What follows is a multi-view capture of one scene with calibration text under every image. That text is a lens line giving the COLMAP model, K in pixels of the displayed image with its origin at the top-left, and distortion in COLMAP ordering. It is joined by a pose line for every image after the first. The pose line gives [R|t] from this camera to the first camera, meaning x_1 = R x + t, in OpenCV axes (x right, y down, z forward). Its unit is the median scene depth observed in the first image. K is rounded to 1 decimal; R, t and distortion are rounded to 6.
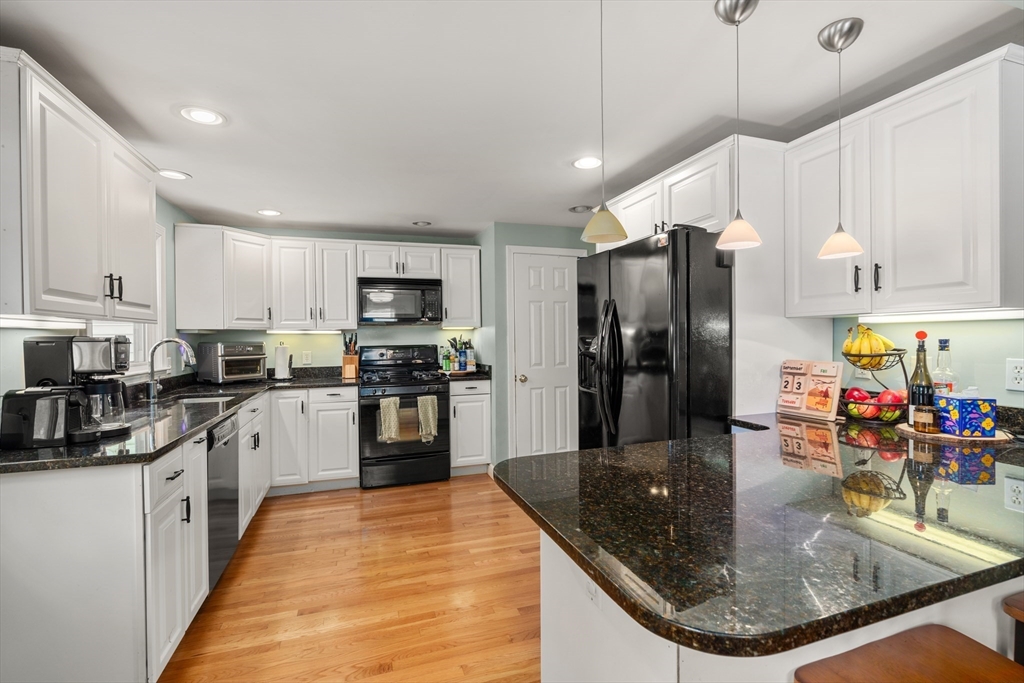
lens RADIAL K [[474.9, 0, 514.3], [0, 474.9, 341.8], [0, 0, 1]] dist [-0.013823, 0.000318]
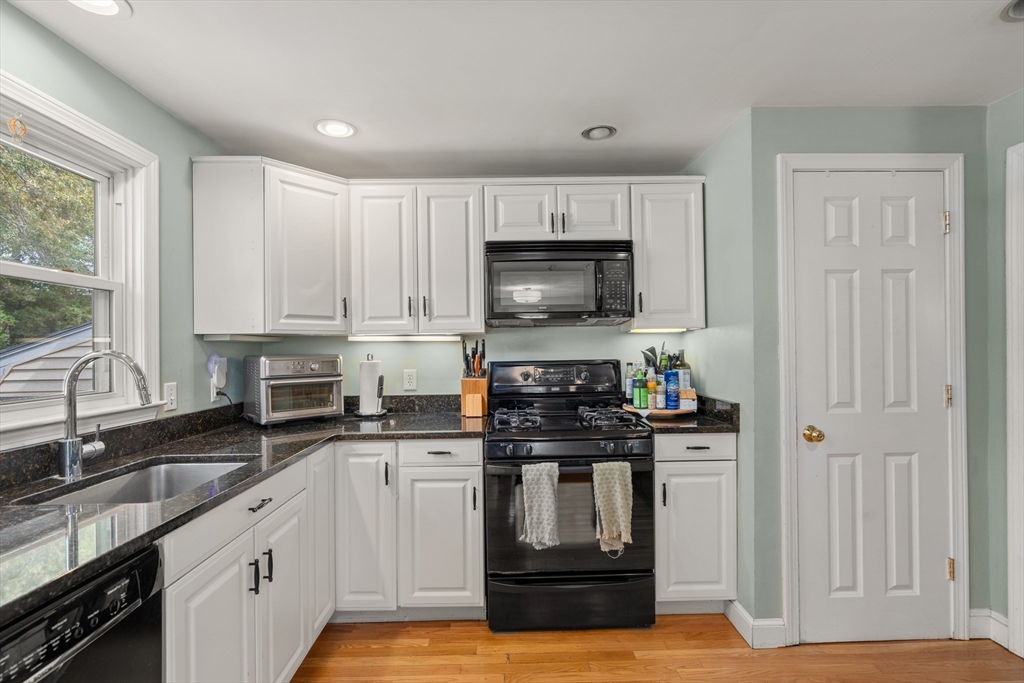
lens RADIAL K [[474.9, 0, 510.3], [0, 474.9, 343.6], [0, 0, 1]] dist [-0.013823, 0.000318]
pose [[0.952395, -0.002483, -0.304856, -0.128207], [-0.001720, 0.999907, -0.013519, -0.006110], [0.304861, 0.013400, 0.952303, 0.468637]]
